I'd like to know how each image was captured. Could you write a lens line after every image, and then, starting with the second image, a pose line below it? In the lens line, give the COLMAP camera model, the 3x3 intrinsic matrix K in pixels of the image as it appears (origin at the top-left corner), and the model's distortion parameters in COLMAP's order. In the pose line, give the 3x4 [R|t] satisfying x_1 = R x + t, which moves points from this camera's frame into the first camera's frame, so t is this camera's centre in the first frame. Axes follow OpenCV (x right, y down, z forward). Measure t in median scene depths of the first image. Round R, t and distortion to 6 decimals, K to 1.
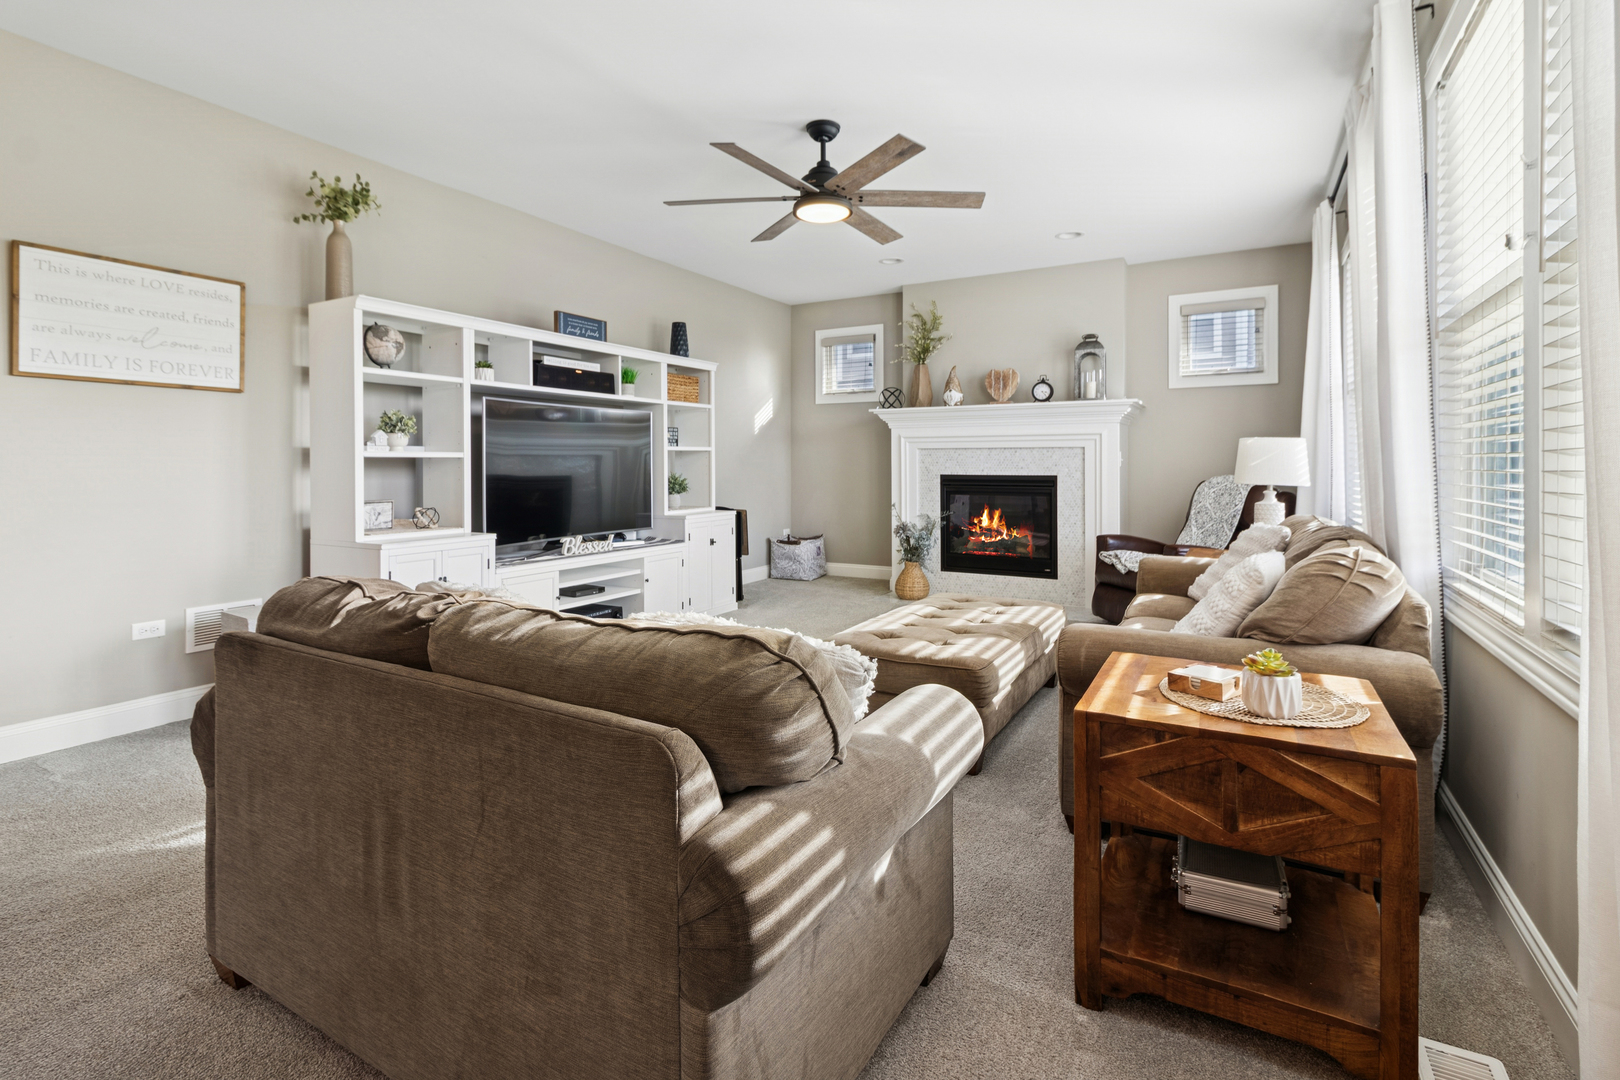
lens RADIAL K [[766.6, 0, 806.7], [0, 766.6, 470.3], [0, 0, 1]] dist [0.002204, 0.000170]
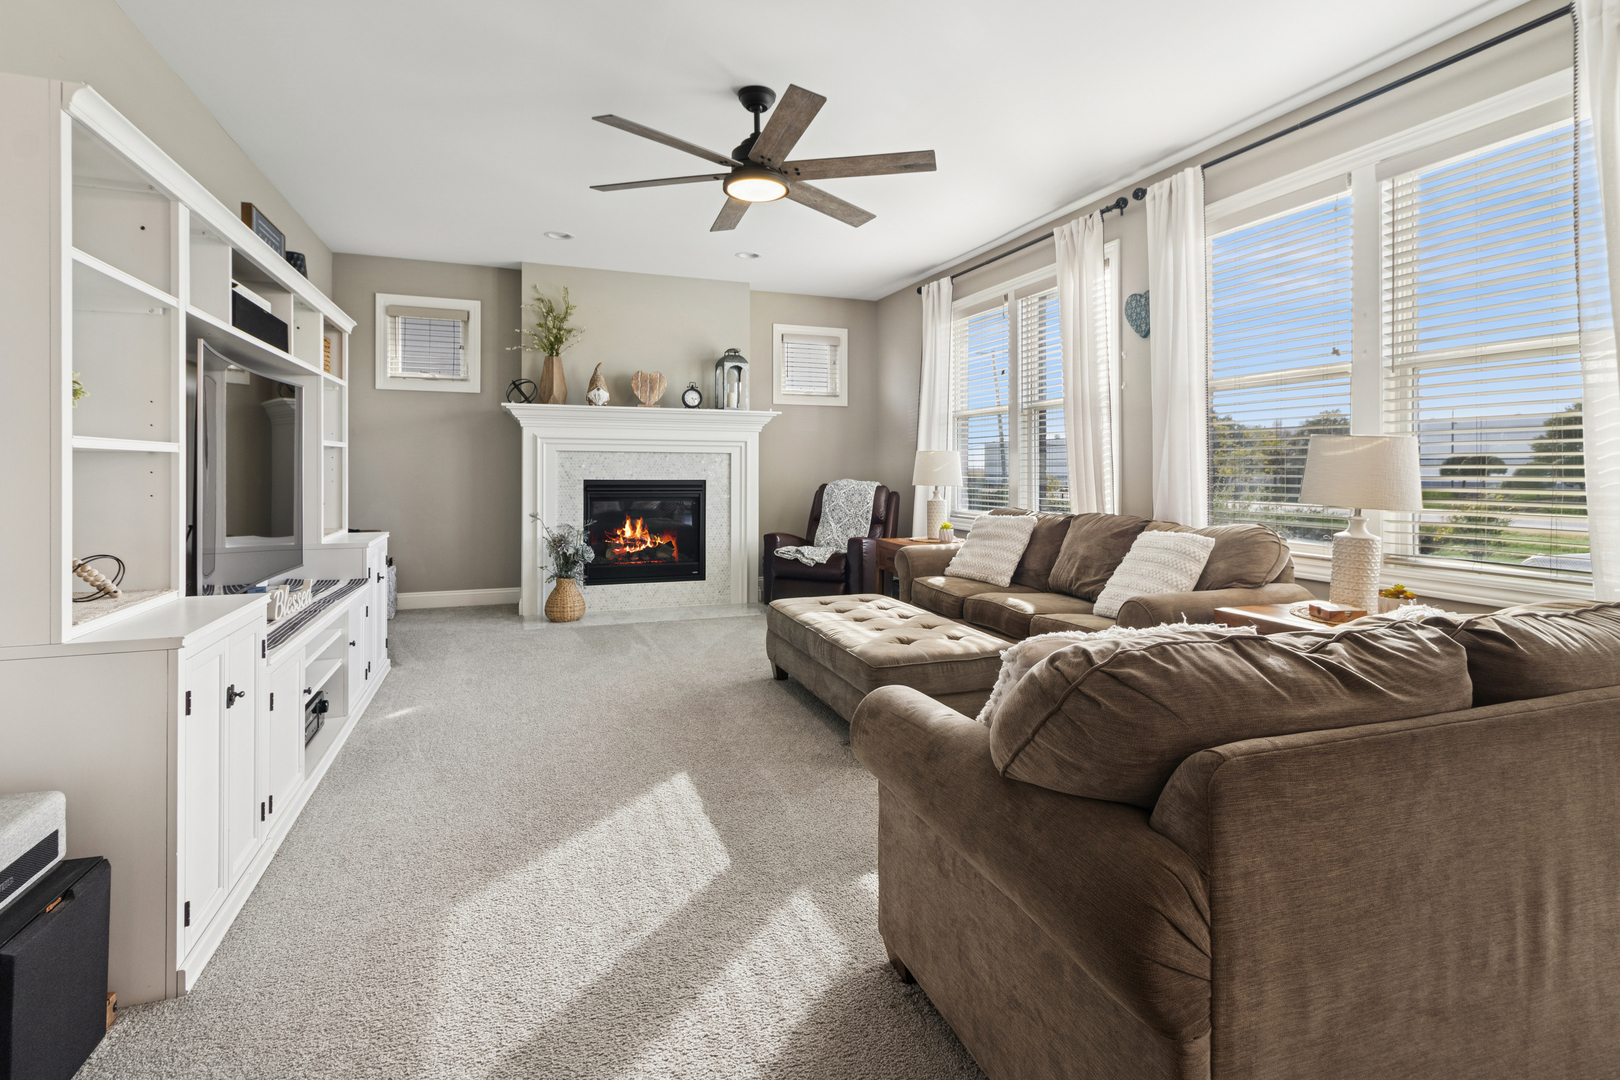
lens RADIAL K [[766.6, 0, 806.7], [0, 766.6, 470.3], [0, 0, 1]] dist [0.002204, 0.000170]
pose [[0.649204, 0.002692, 0.760609, -0.373211], [0.000480, 0.999992, -0.003948, -0.002249], [-0.760614, 0.002928, 0.649198, 0.219460]]
